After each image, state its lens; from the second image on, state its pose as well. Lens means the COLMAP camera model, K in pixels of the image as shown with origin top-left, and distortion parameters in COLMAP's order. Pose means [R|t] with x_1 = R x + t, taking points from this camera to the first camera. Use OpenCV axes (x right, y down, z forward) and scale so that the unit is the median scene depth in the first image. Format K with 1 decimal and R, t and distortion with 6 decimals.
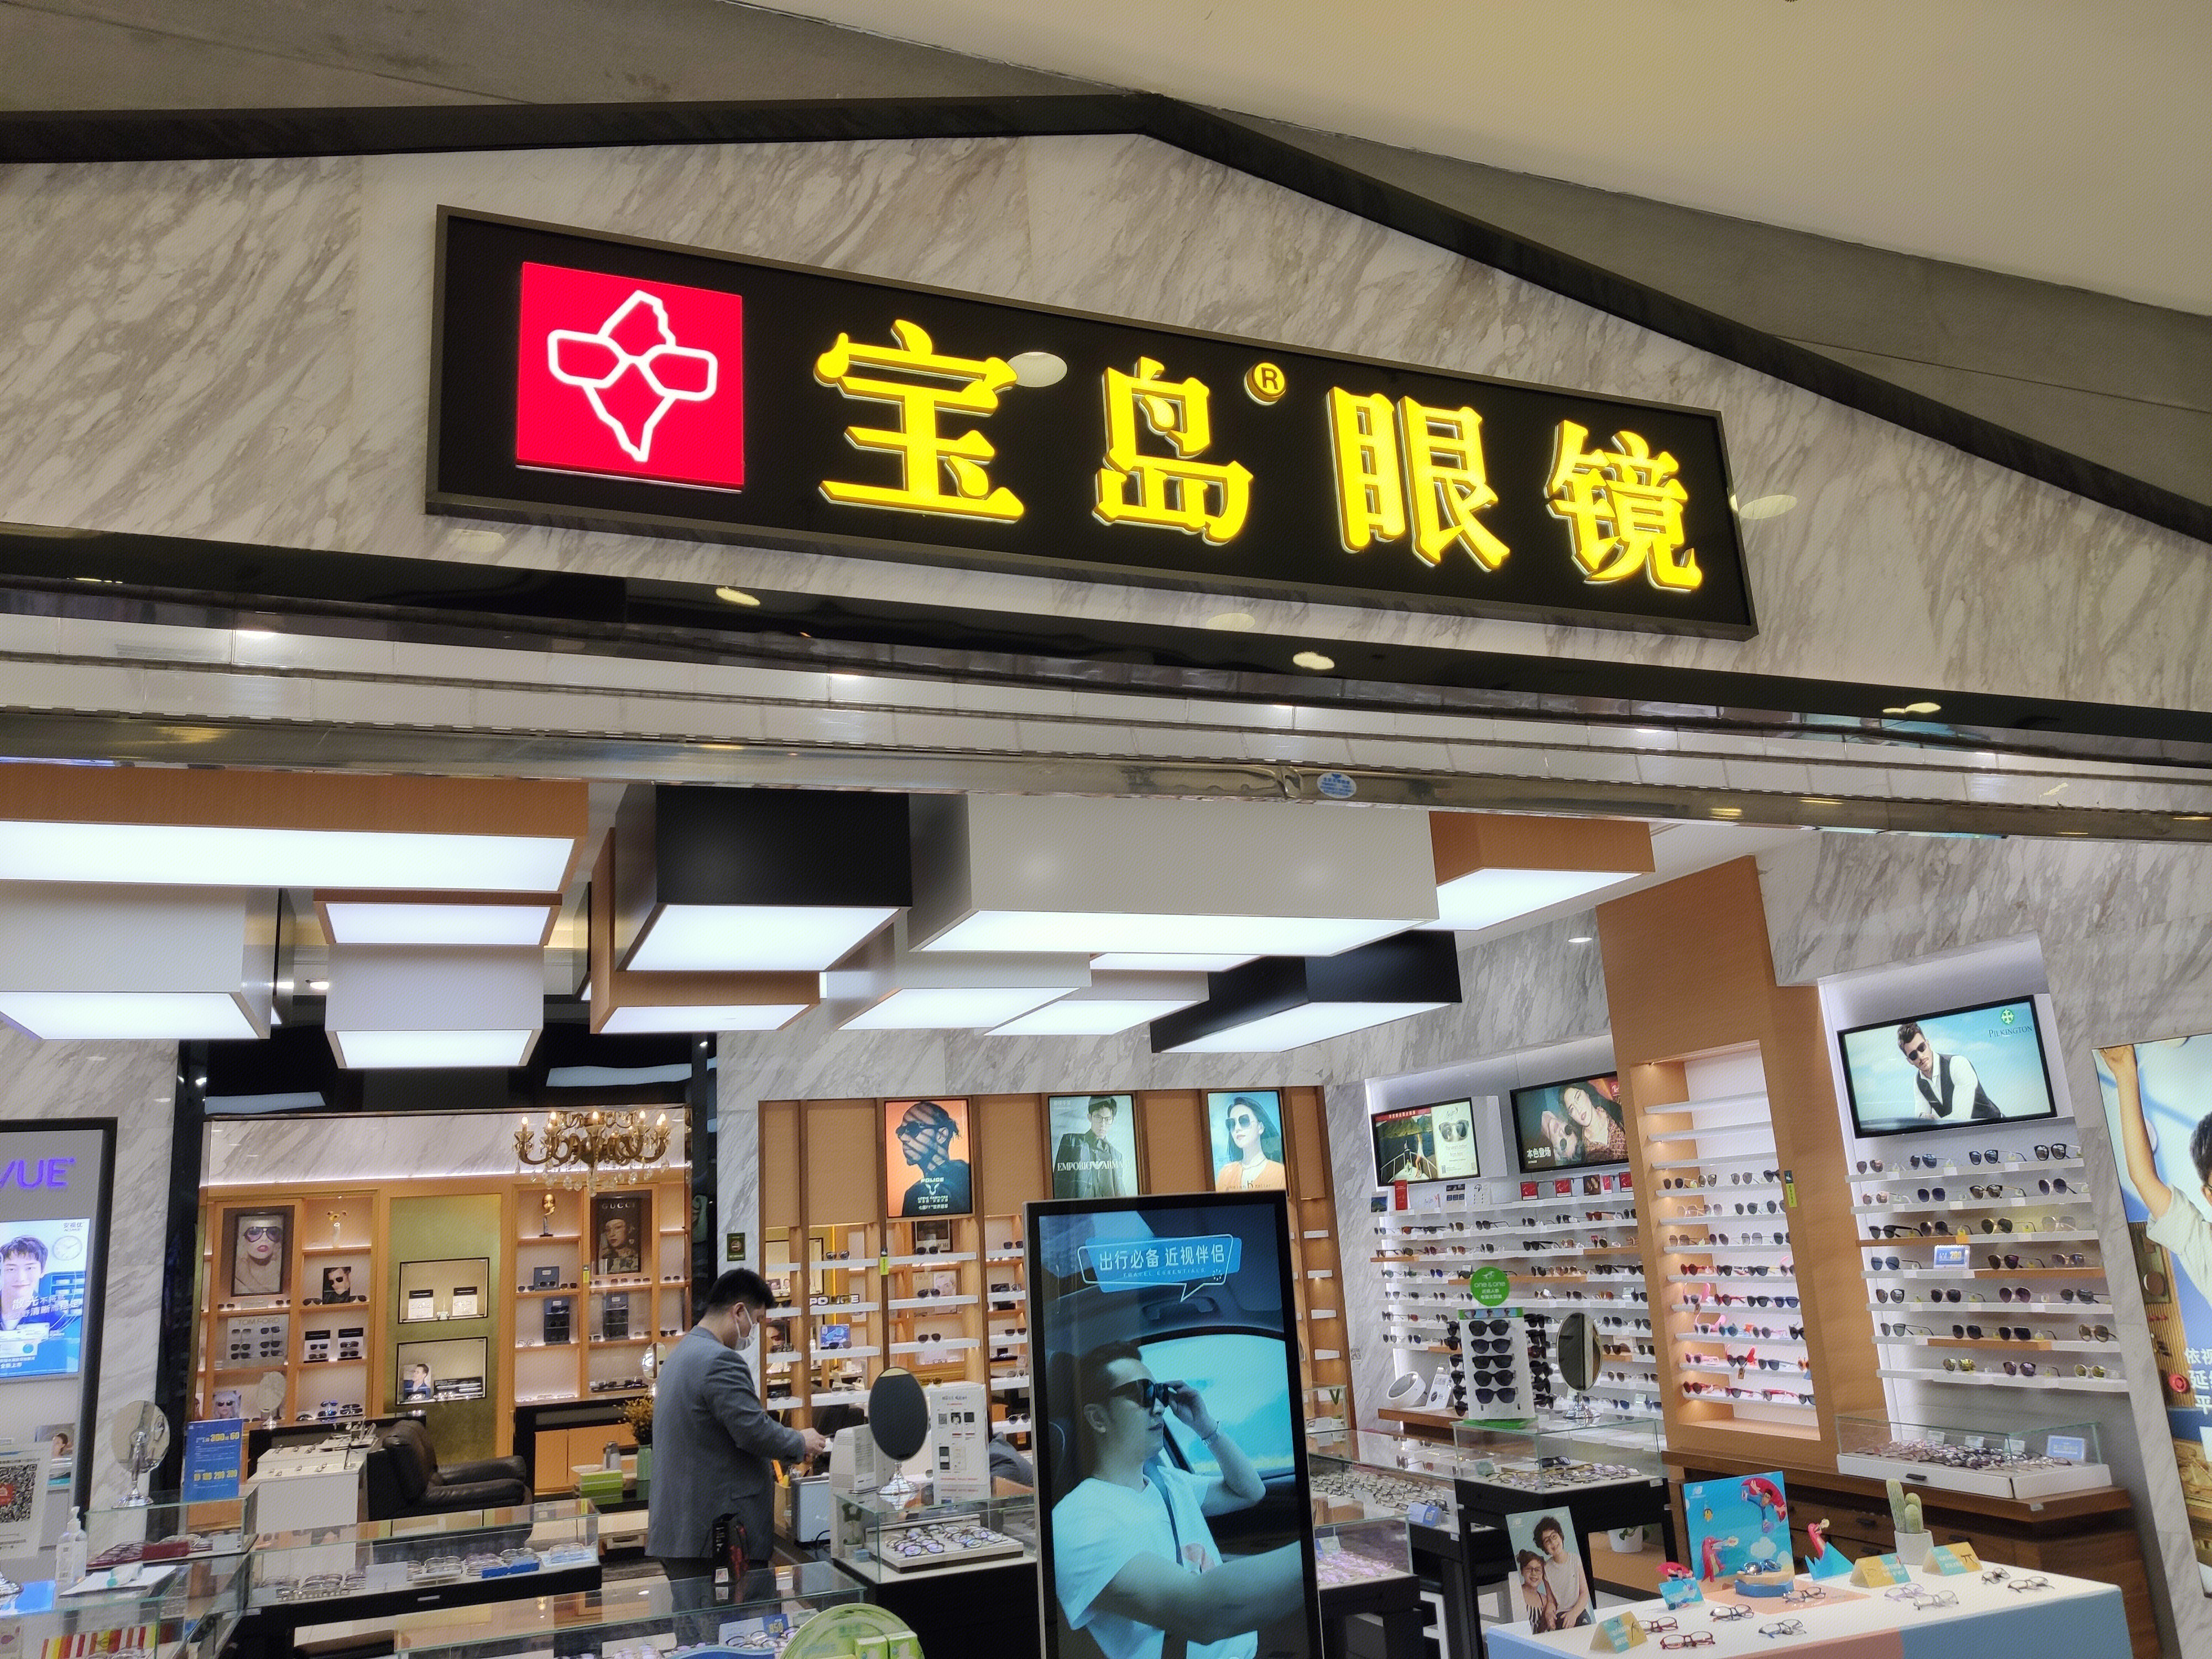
lens RADIAL K [[1674.4, 0, 1106.0], [0, 1674.4, 829.5], [0, 0, 1]] dist [0.047312, -0.080896]
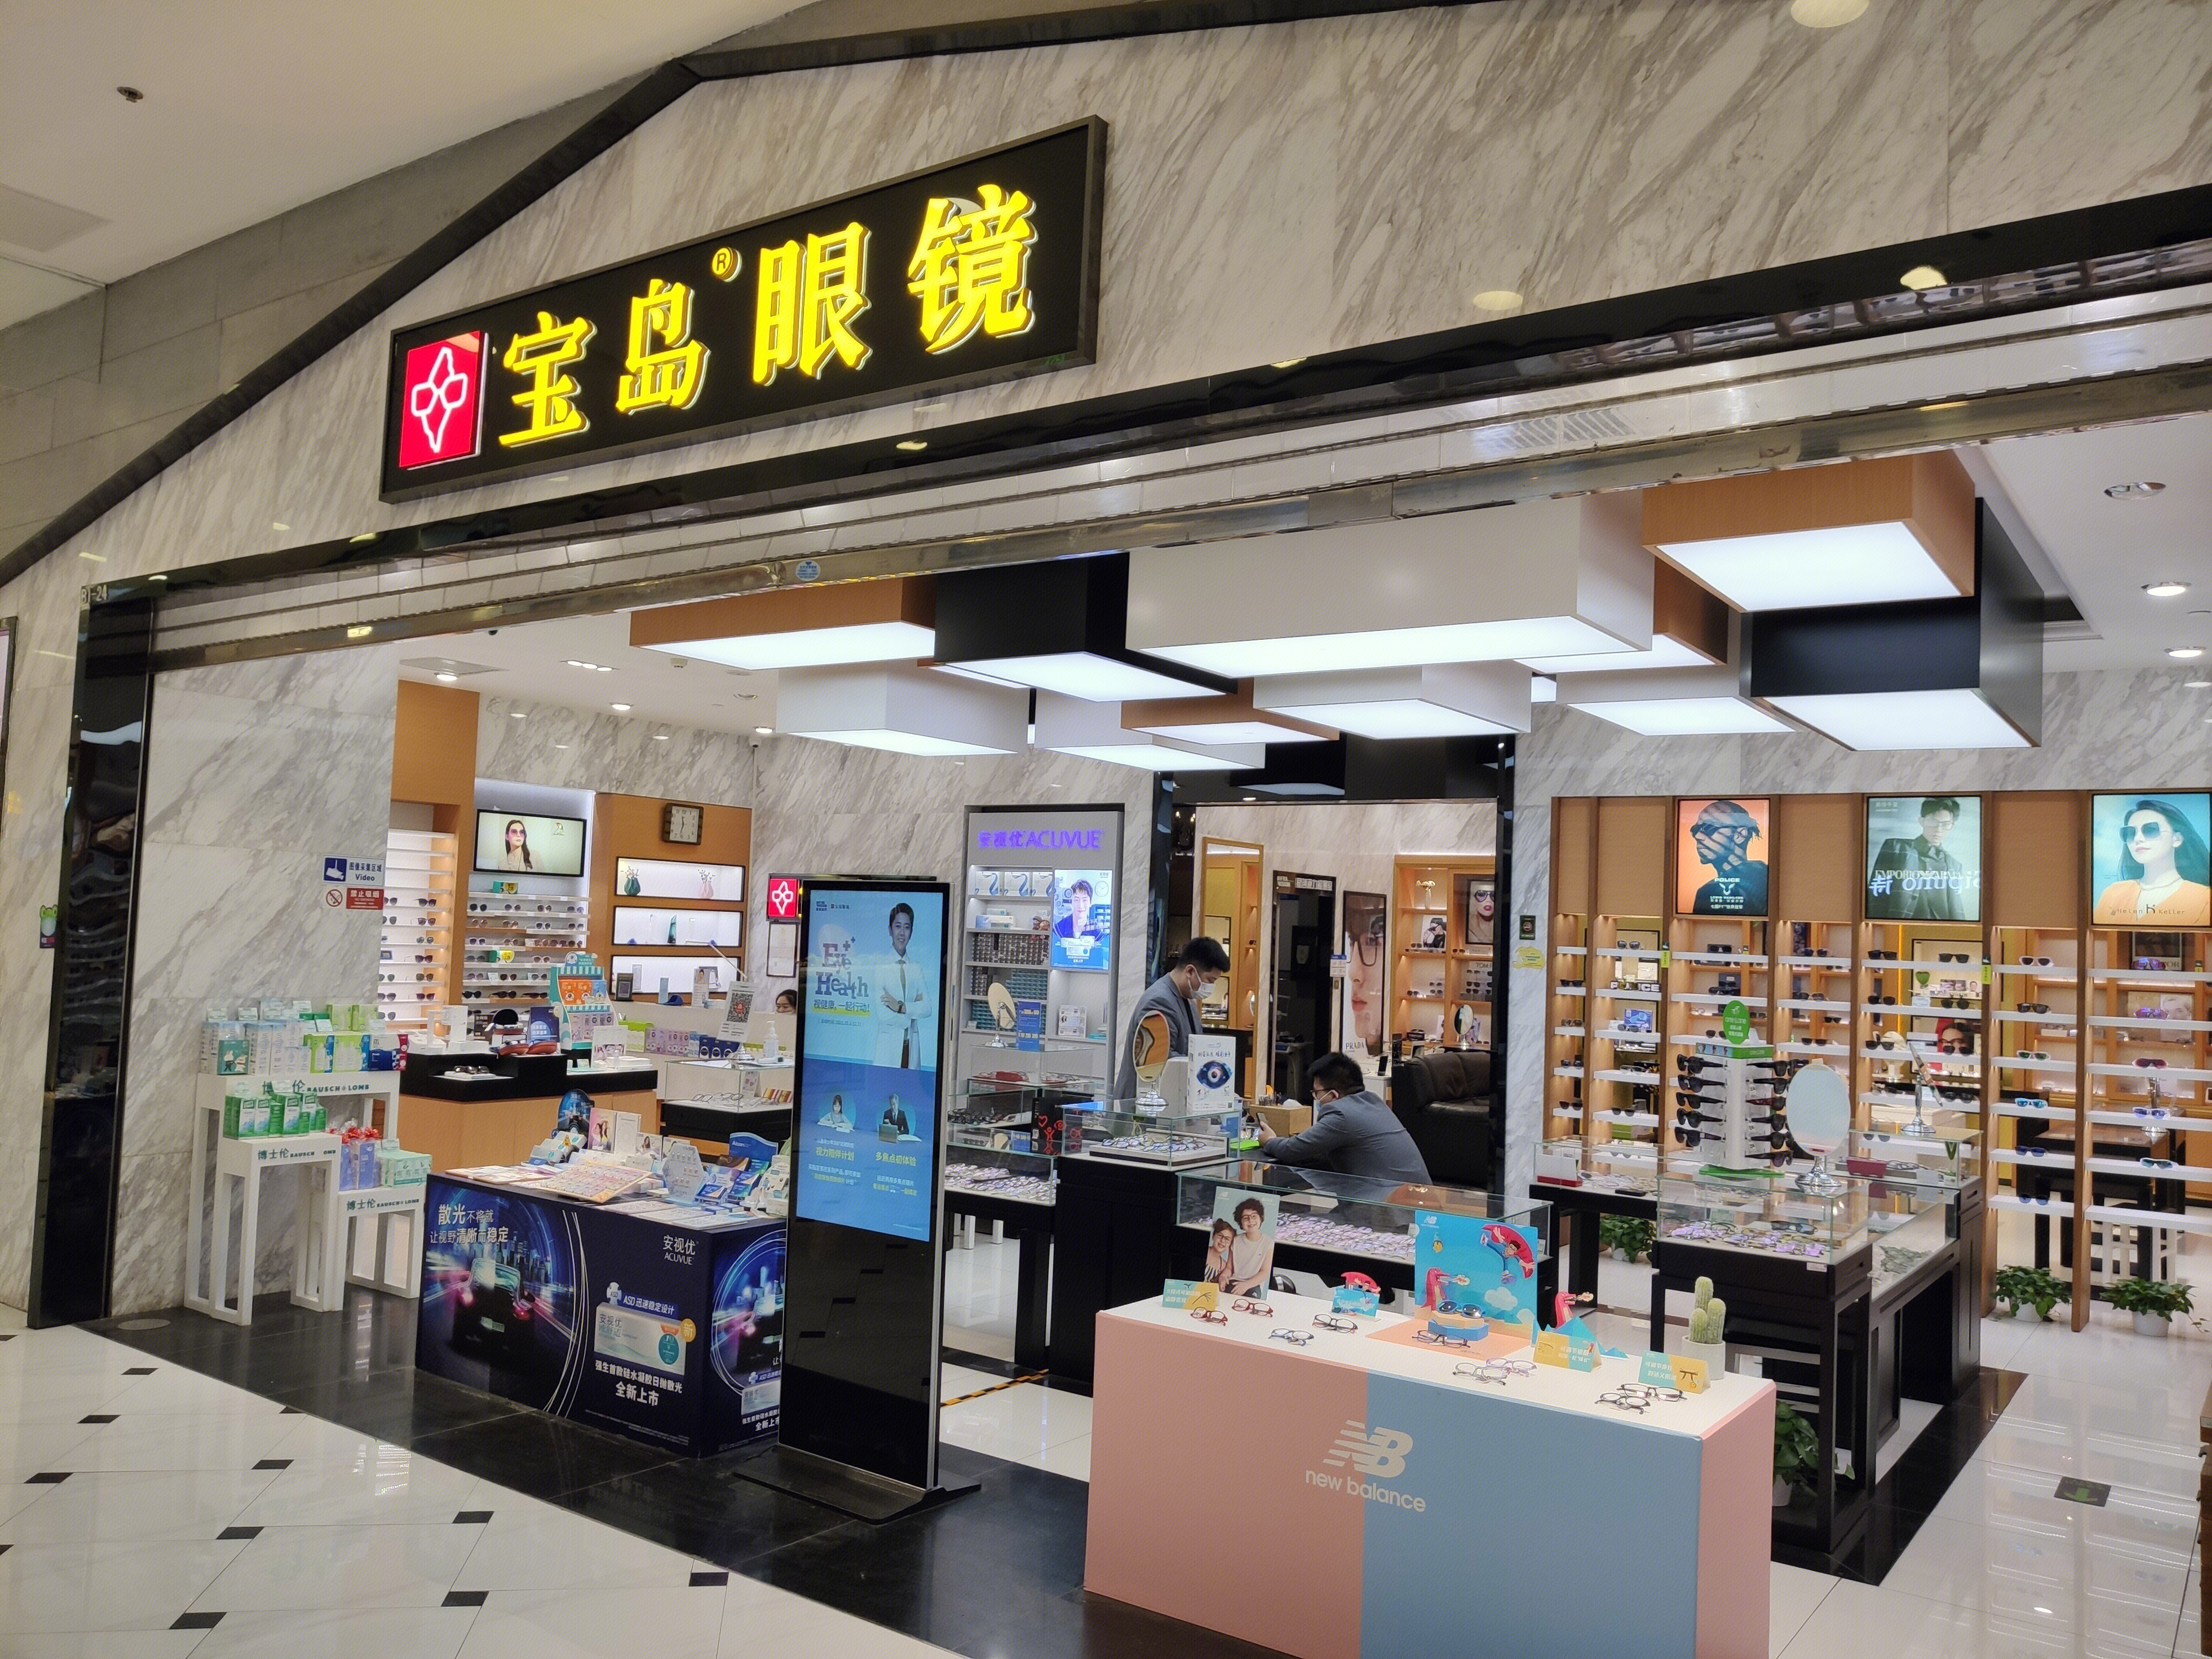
lens RADIAL K [[1683.3, 0, 1106.0], [0, 1683.3, 829.5], [0, 0, 1]] dist [0.059264, -0.140404]
pose [[0.534932, 0.030603, -0.844341, 1.121785], [0.129327, 0.984601, 0.117622, 0.038076], [0.834938, -0.172116, 0.522737, 0.403335]]
